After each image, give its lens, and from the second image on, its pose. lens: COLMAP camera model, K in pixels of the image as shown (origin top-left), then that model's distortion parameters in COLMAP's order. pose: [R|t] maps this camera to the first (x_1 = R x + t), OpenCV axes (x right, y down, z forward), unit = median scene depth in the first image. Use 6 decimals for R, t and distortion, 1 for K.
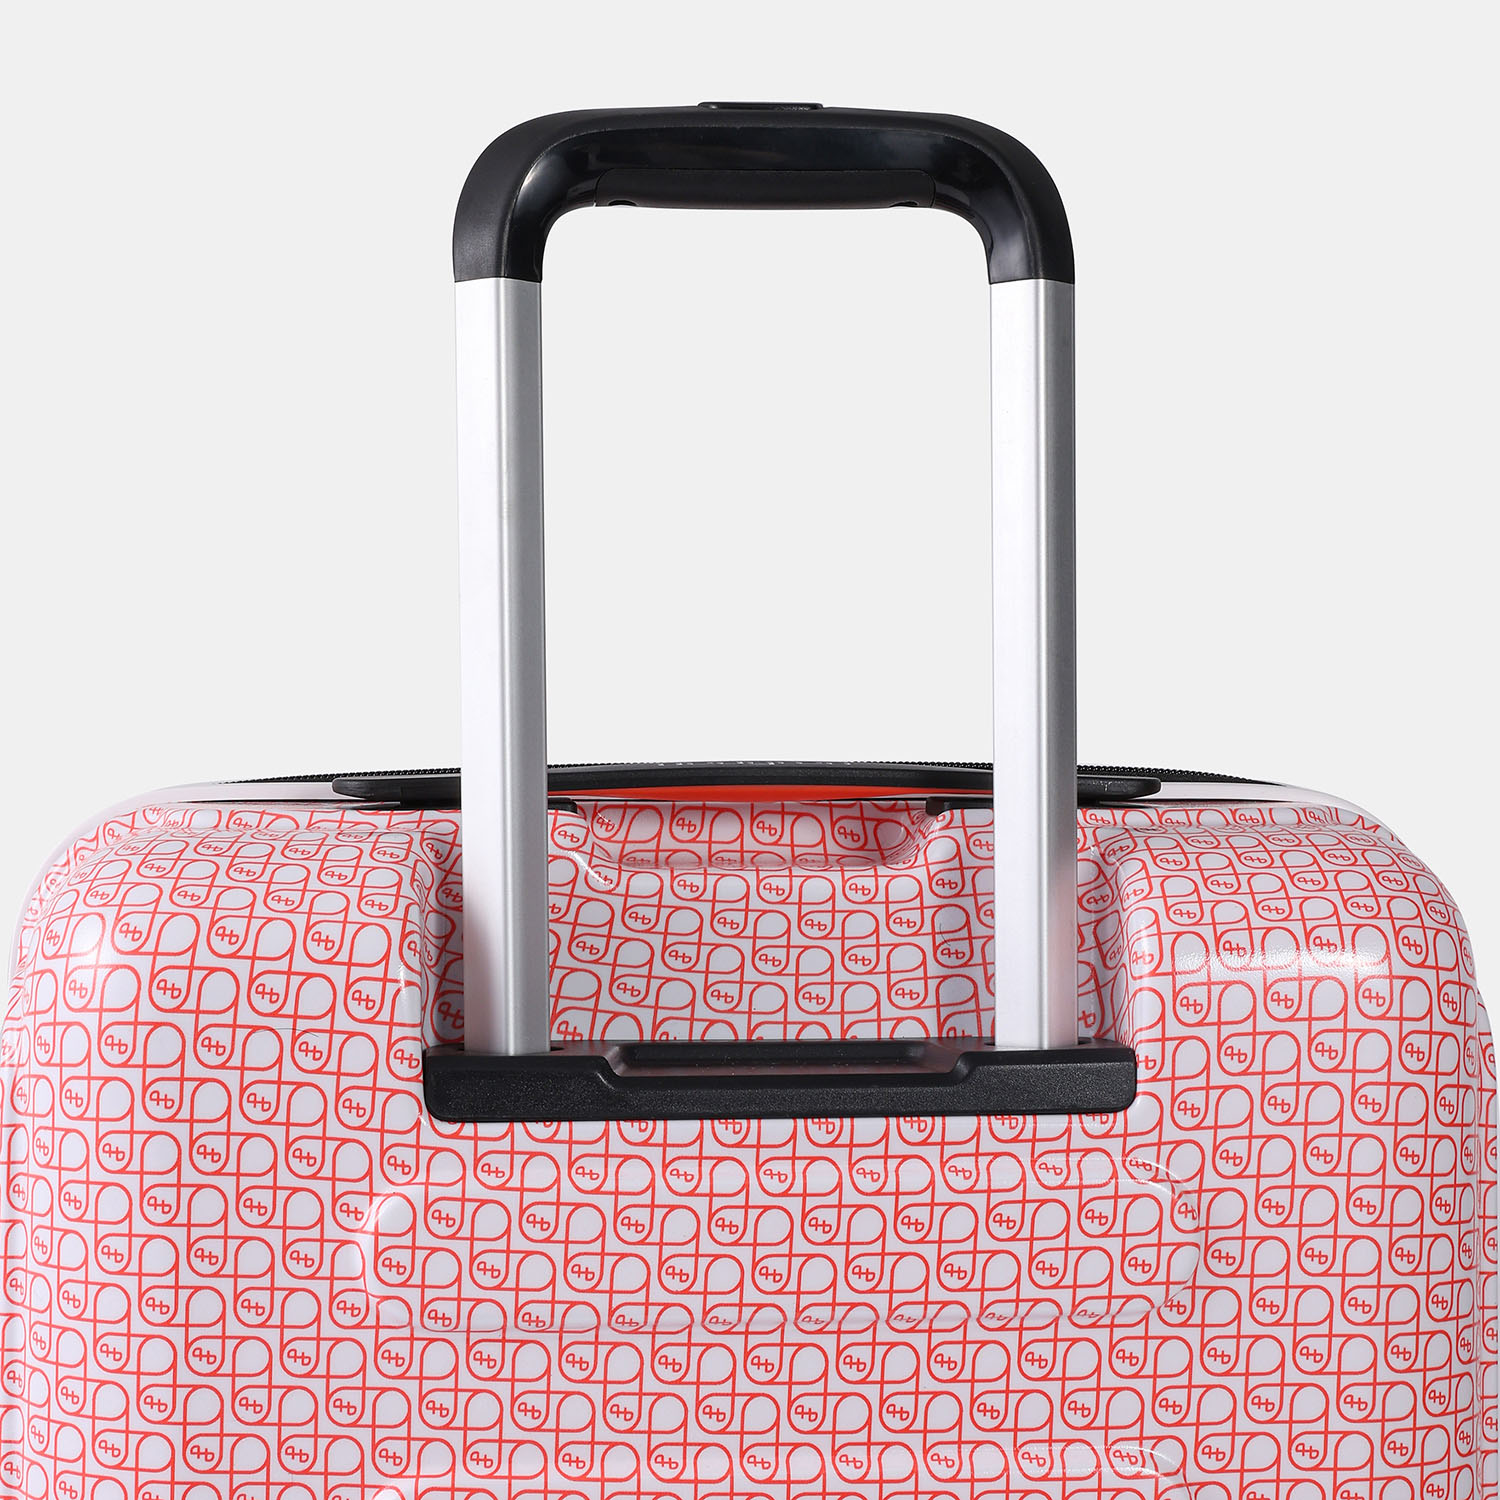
lens RADIAL K [[3088.6, 0, 750.0], [0, 3088.6, 750.0], [0, 0, 1]] dist [-0.001053, 0.152750]
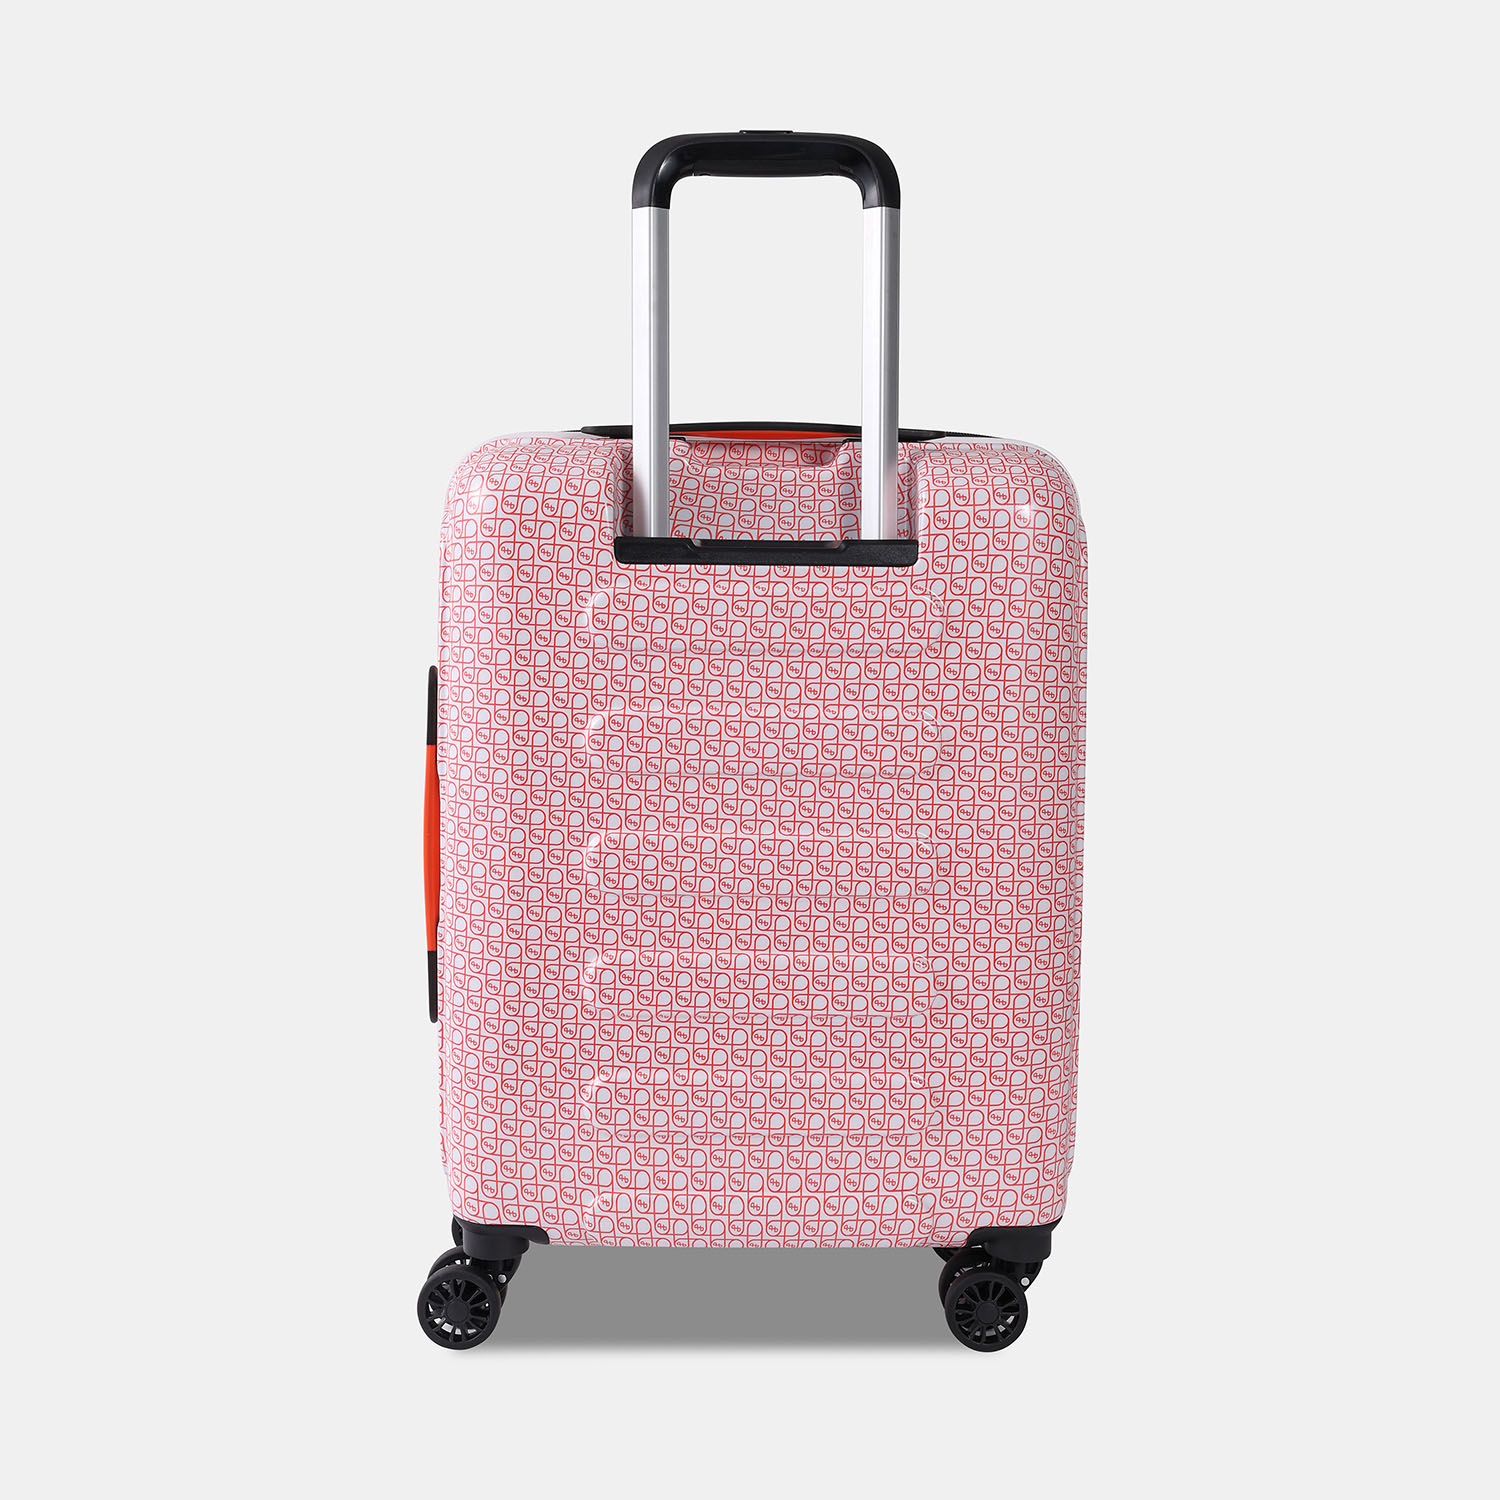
lens RADIAL K [[2640.0, 0, 750.0], [0, 2640.0, 750.0], [0, 0, 1]] dist [0.016450, 0.127054]
pose [[0.994286, 0.016202, -0.105514, 0.212297], [-0.011973, 0.999104, 0.040592, 0.176765], [0.106077, -0.039097, 0.993589, -1.002807]]
